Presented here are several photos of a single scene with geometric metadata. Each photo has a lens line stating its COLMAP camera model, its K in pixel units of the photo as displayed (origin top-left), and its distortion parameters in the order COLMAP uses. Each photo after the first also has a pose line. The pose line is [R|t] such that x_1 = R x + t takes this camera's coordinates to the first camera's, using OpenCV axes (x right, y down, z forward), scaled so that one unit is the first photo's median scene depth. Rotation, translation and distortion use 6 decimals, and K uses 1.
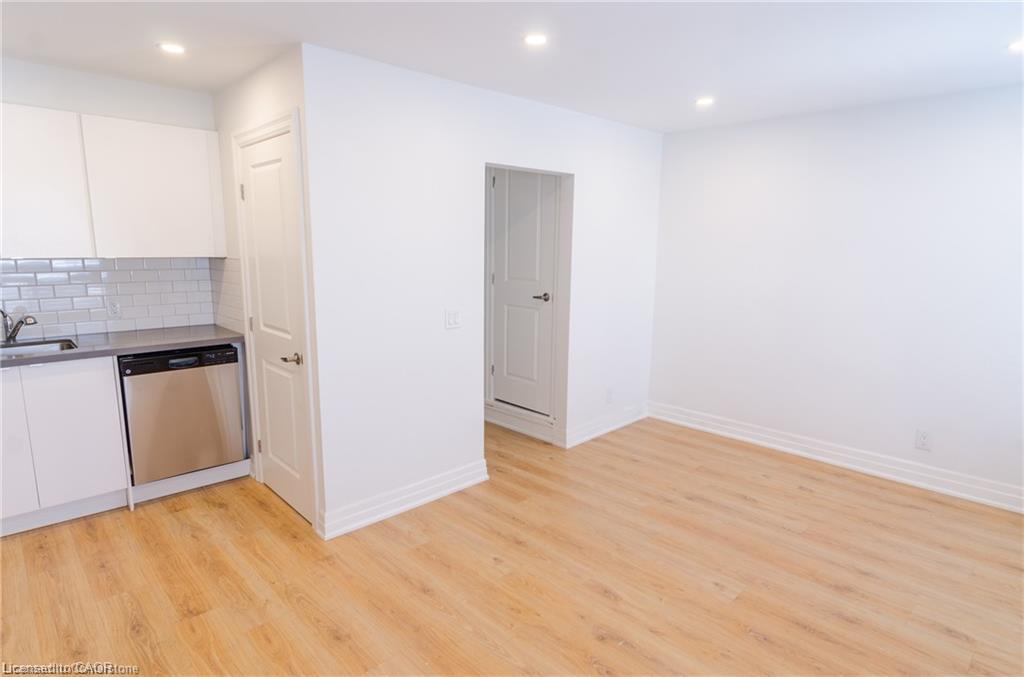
lens RADIAL K [[553.4, 0, 511.2], [0, 553.4, 337.5], [0, 0, 1]] dist [-0.000926, -0.000382]
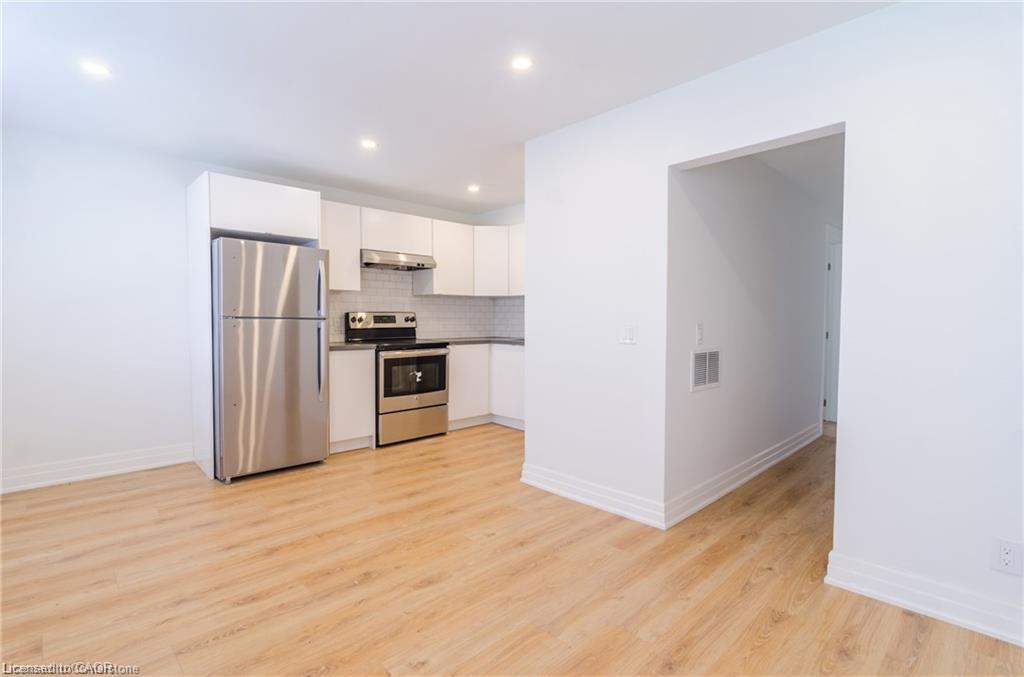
lens RADIAL K [[488.3, 0, 510.9], [0, 488.3, 338.3], [0, 0, 1]] dist [0.002366, -0.000335]
pose [[0.010358, 0.029267, -0.999518, 0.862682], [-0.169116, 0.985224, 0.027096, -0.016969], [0.985542, 0.168754, 0.015155, 0.878978]]
